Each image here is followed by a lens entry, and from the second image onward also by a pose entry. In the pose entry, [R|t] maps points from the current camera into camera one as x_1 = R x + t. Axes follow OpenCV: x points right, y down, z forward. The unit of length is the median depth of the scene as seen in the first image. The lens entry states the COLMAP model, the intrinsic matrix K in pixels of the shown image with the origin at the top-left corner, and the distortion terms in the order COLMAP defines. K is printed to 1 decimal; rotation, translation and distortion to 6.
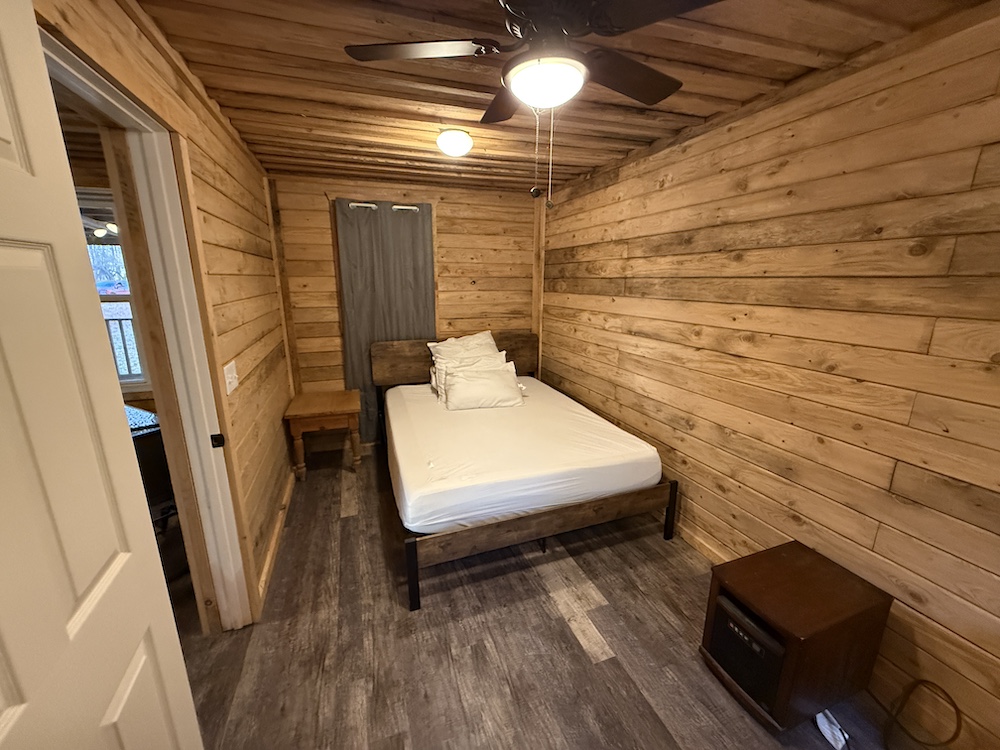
lens RADIAL K [[401.0, 0, 496.1], [0, 401.0, 374.2], [0, 0, 1]] dist [-0.001787, -0.000286]
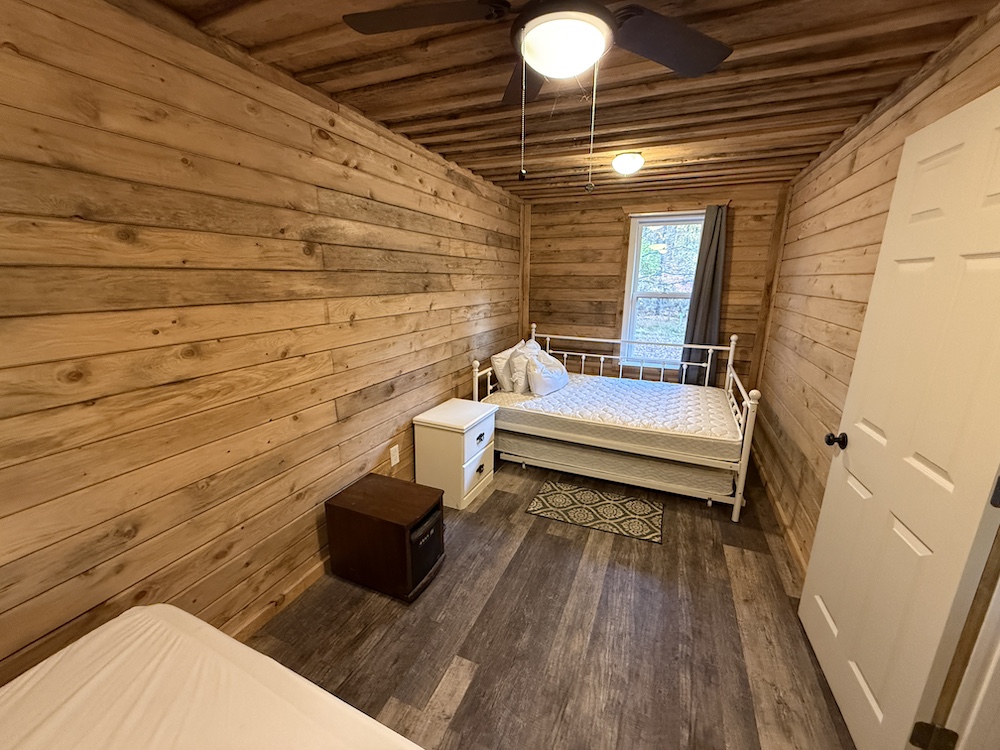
lens RADIAL K [[401.0, 0, 496.1], [0, 401.0, 374.2], [0, 0, 1]] dist [-0.001787, -0.000286]
pose [[-0.729791, -0.169875, 0.662229, -0.280610], [0.149232, 0.905698, 0.396787, -0.273749], [-0.667184, 0.388398, -0.635620, 1.164066]]
